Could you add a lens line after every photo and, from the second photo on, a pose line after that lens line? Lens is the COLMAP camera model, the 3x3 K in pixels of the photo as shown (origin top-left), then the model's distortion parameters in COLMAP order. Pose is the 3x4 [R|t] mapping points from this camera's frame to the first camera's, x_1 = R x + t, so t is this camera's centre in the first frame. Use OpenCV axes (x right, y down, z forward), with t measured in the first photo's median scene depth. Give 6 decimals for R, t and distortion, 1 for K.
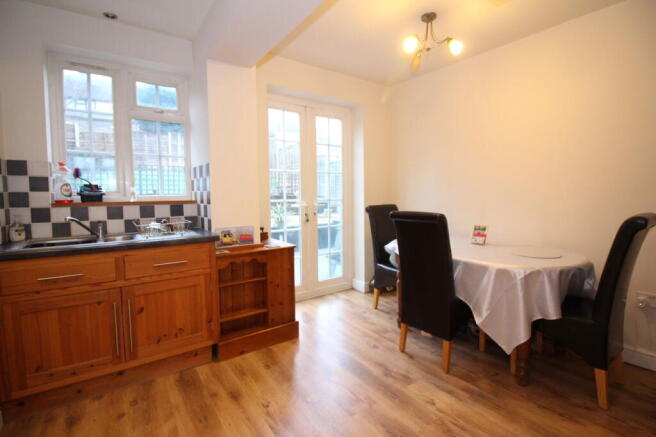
lens RADIAL K [[307.5, 0, 331.7], [0, 307.5, 214.8], [0, 0, 1]] dist [-0.007637, -0.006226]
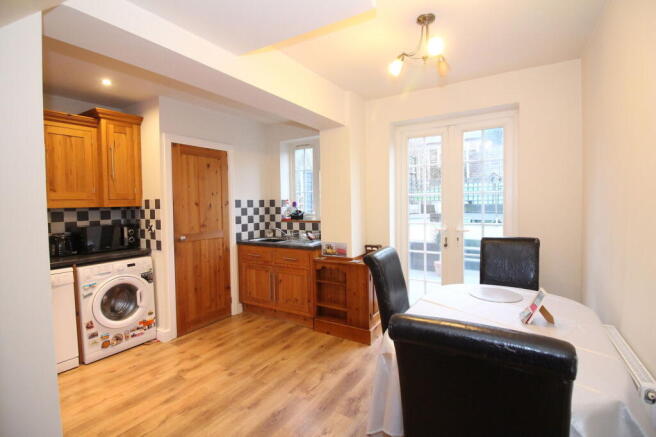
lens RADIAL K [[307.5, 0, 330.7], [0, 307.5, 212.5], [0, 0, 1]] dist [-0.007637, -0.006226]
pose [[0.385710, 0.033231, -0.922021, 0.992894], [-0.050259, 0.998624, 0.014967, -0.120324], [0.921250, 0.040567, 0.386849, 0.451555]]
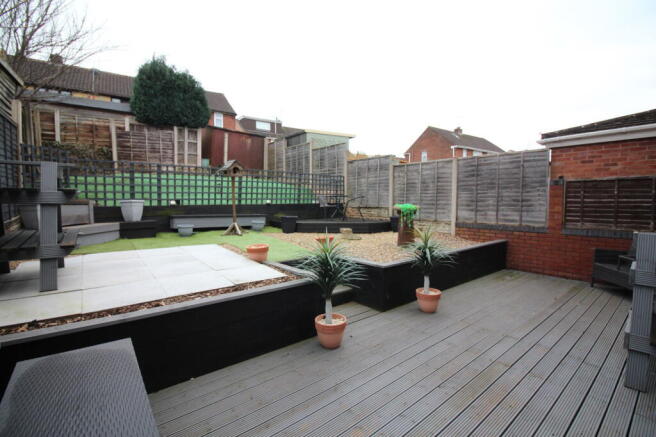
lens RADIAL K [[307.5, 0, 330.5], [0, 307.5, 217.9], [0, 0, 1]] dist [-0.007637, -0.006226]
pose [[0.996806, -0.000185, 0.079862, -1.079603], [0.000654, 0.999983, -0.005845, -0.128635], [-0.079860, 0.005878, 0.996789, 0.935473]]
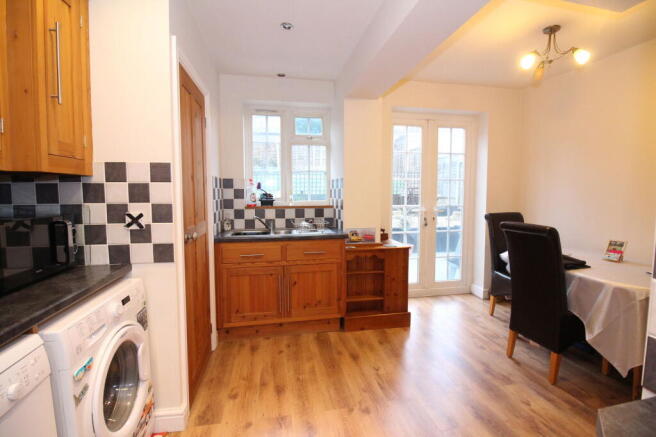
lens RADIAL K [[307.5, 0, 330.3], [0, 307.5, 214.9], [0, 0, 1]] dist [-0.007637, -0.006226]
pose [[0.910817, 0.037471, -0.411105, 0.088124], [-0.035259, 0.999294, 0.012965, -0.027388], [0.411301, 0.002686, 0.911496, -0.199992]]
